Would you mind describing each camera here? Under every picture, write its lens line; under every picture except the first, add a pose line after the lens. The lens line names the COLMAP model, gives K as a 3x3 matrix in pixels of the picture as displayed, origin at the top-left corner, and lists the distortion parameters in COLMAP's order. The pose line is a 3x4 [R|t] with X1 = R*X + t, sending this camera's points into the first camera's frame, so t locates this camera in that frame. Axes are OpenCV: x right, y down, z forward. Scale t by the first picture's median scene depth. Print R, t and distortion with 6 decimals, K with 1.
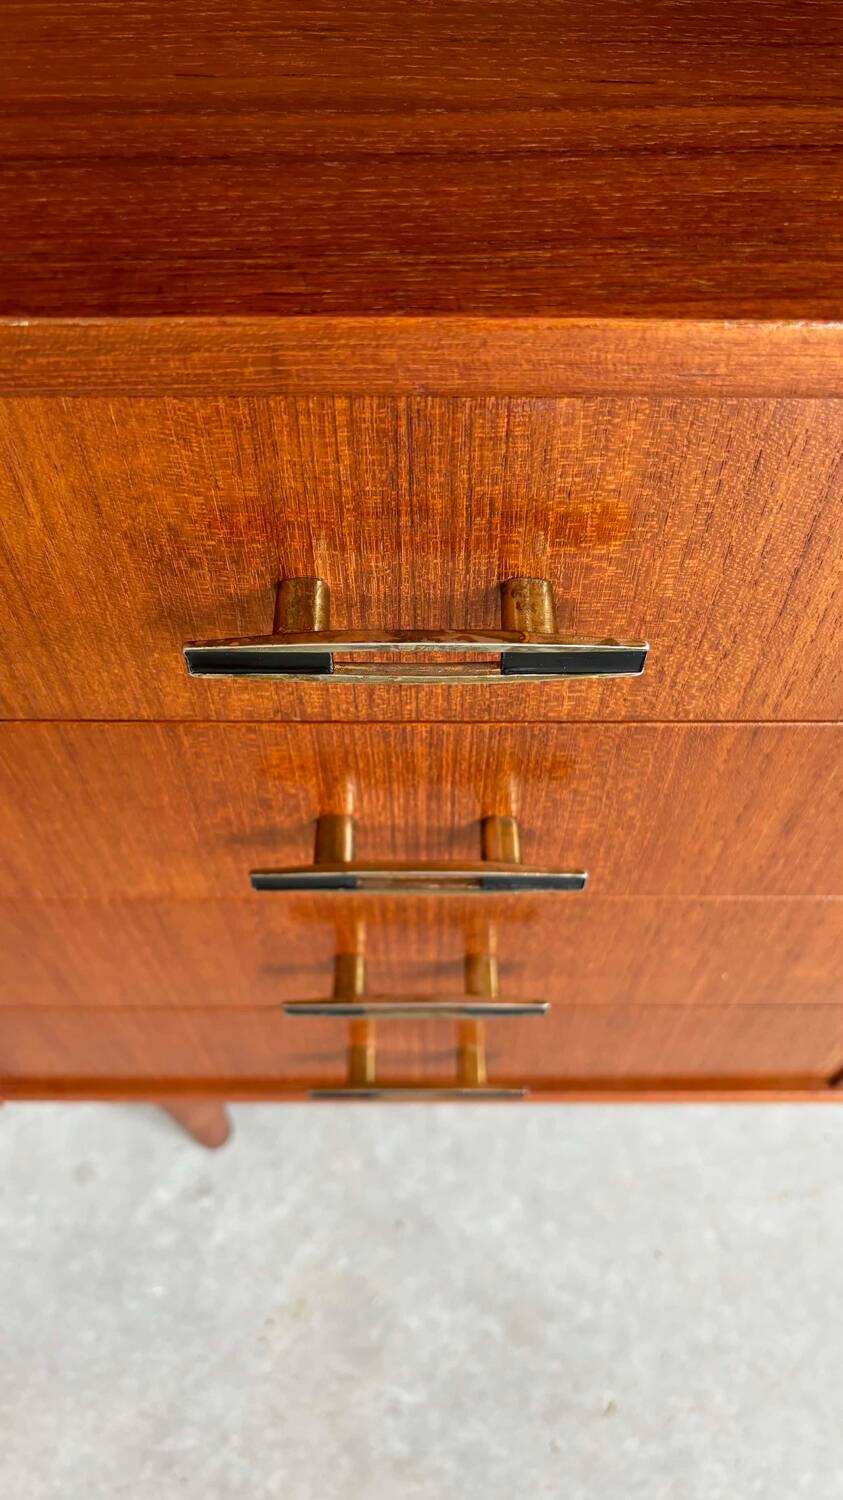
lens RADIAL K [[1152.9, 0, 421.5], [0, 1152.9, 750.0], [0, 0, 1]] dist [0.047059, -0.071245]
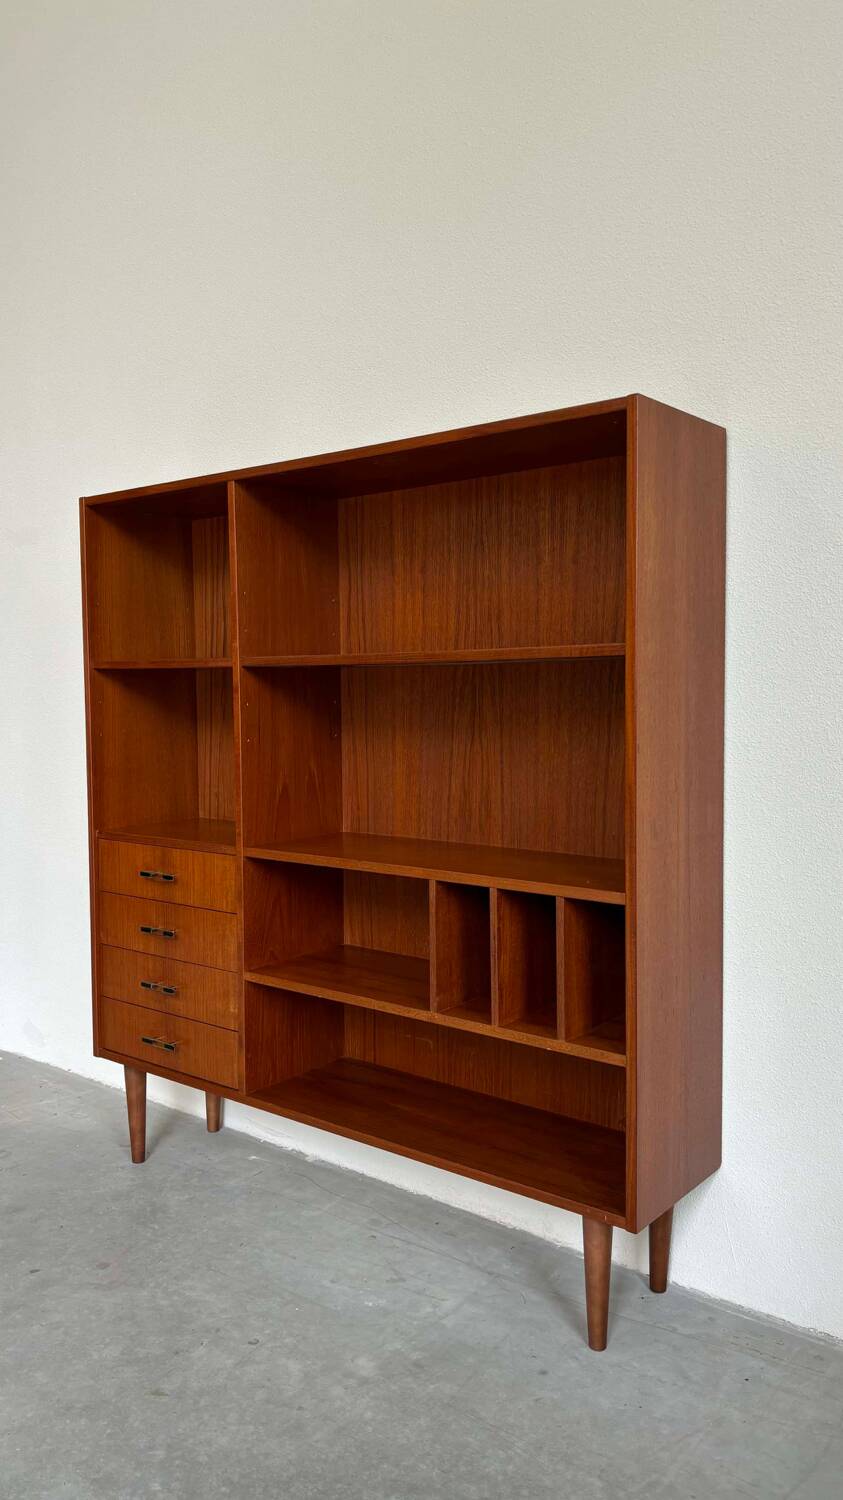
lens RADIAL K [[1128.9, 0, 414.9], [0, 1128.9, 756.7], [0, 0, 1]] dist [0.053095, -0.062862]
pose [[0.776825, 0.029025, -0.629047, 2.375537], [-0.529853, 0.569941, -0.628031, 1.298369], [0.340291, 0.821173, 0.458124, -1.048205]]
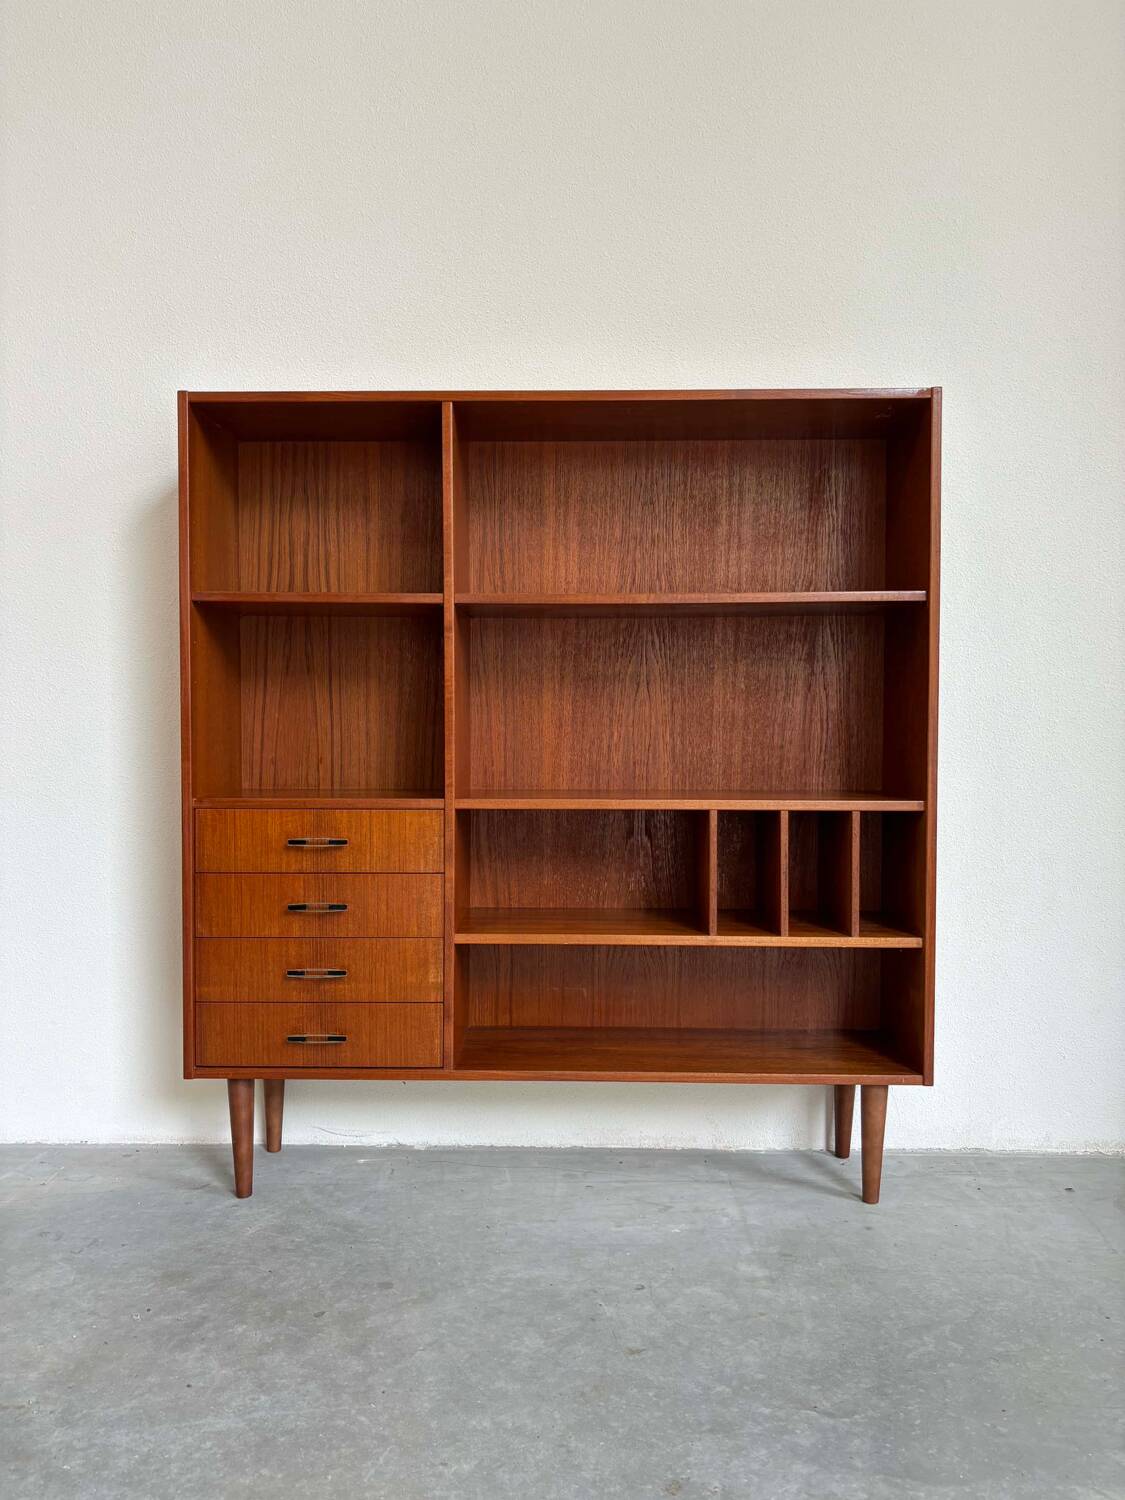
lens RADIAL K [[1126.9, 0, 557.4], [0, 1126.9, 758.5], [0, 0, 1]] dist [0.037967, -0.047022]
pose [[0.999748, -0.000029, -0.022435, 0.595169], [-0.018698, 0.551577, -0.833914, 1.977218], [0.012398, 0.834124, 0.551437, -1.215490]]
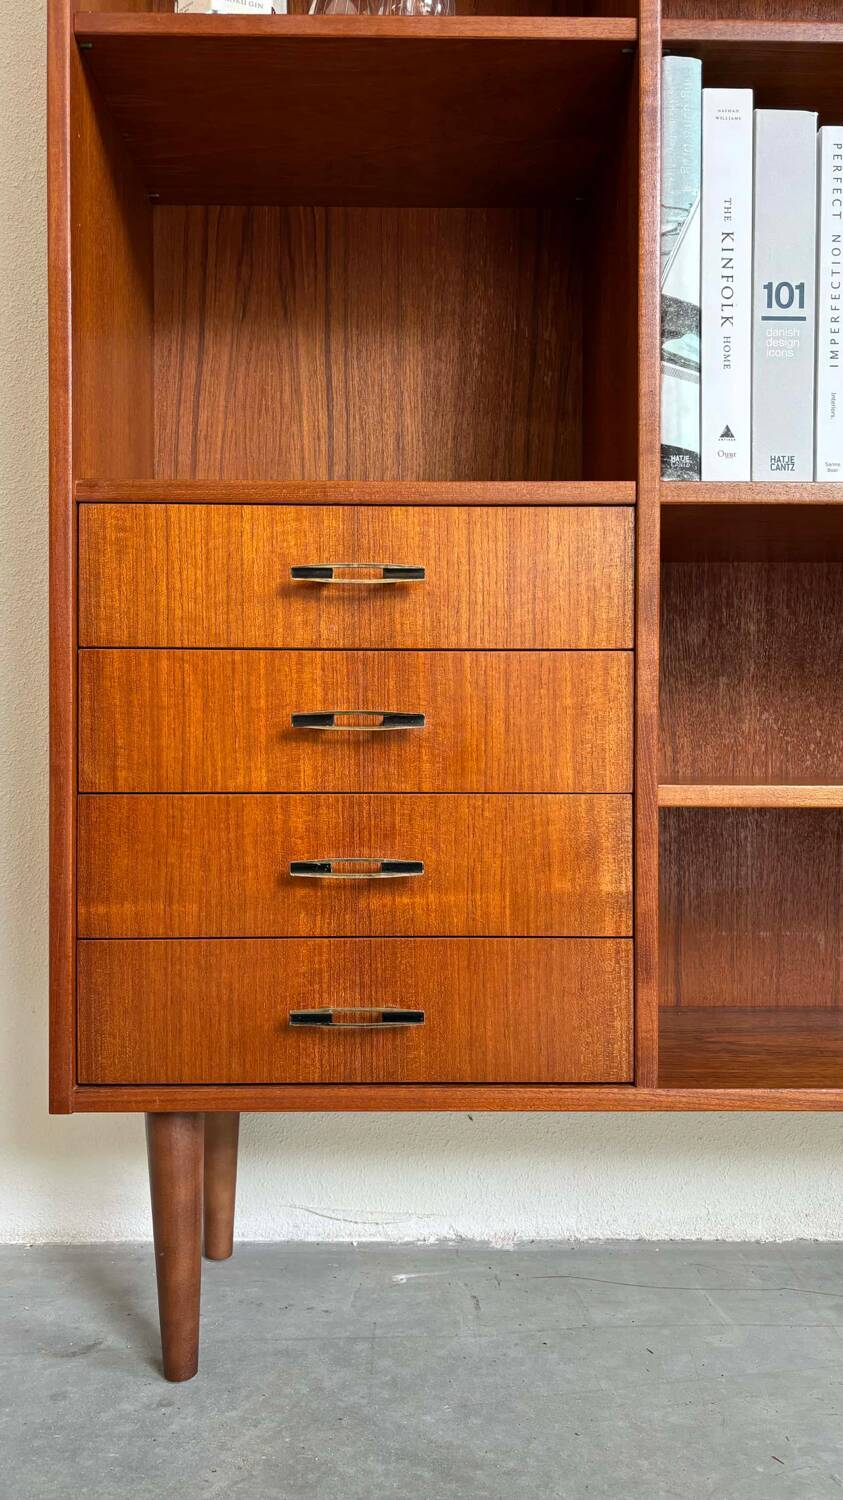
lens RADIAL K [[1128.9, 0, 414.9], [0, 1128.9, 756.7], [0, 0, 1]] dist [0.053095, -0.062862]
pose [[0.999975, -0.002891, 0.006386, 0.048156], [0.006948, 0.529776, -0.848109, 1.027703], [-0.000932, 0.848133, 0.529783, -0.107217]]
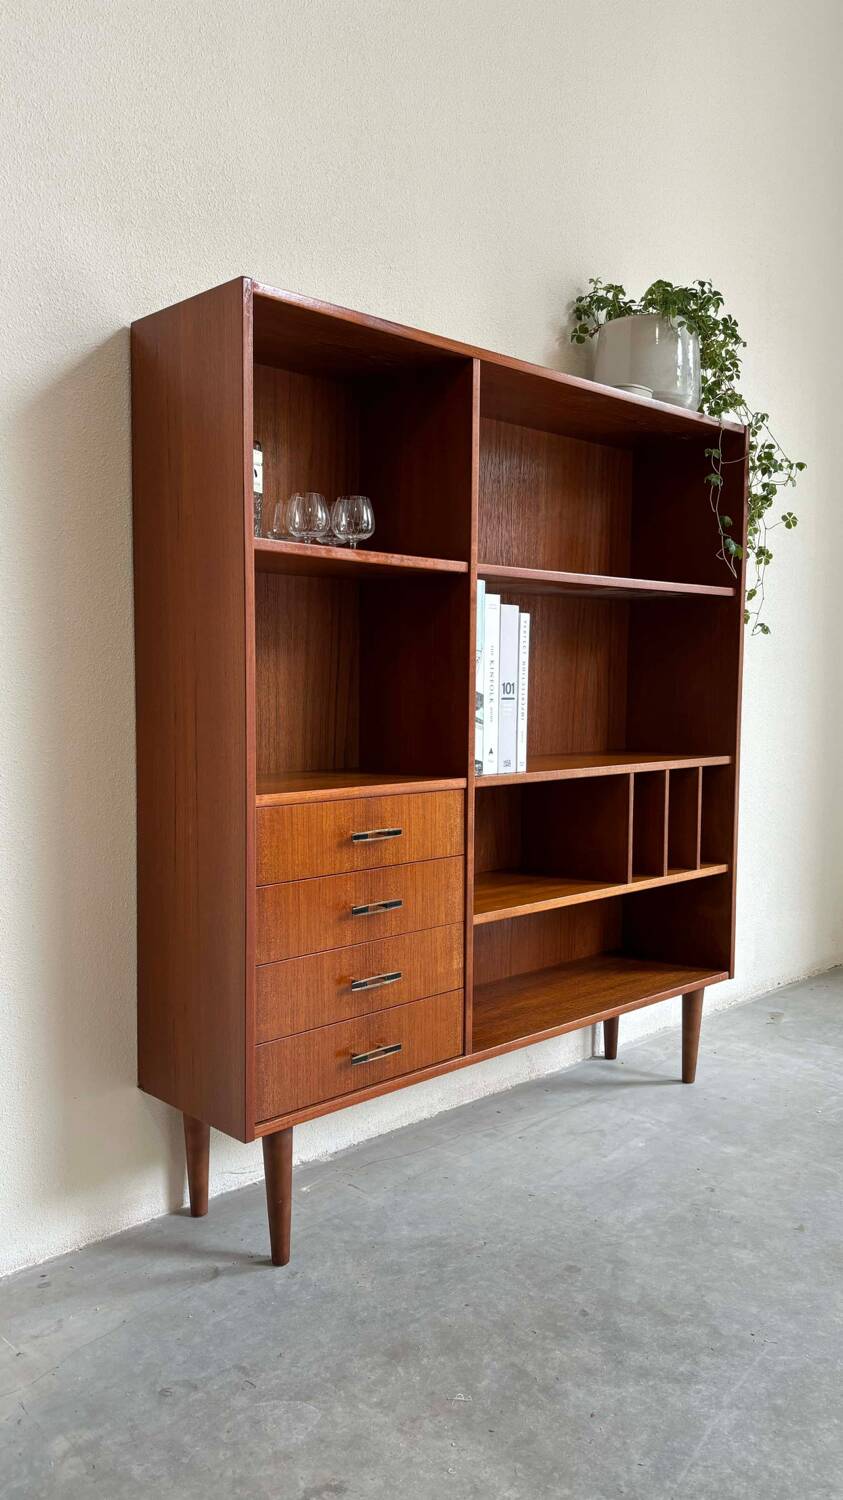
lens RADIAL K [[1128.9, 0, 414.9], [0, 1128.9, 756.7], [0, 0, 1]] dist [0.053095, -0.062862]
pose [[0.724210, -0.047565, 0.687937, -1.489490], [0.584765, 0.571092, -0.576111, 1.228142], [-0.365472, 0.819507, 0.441405, -0.816687]]
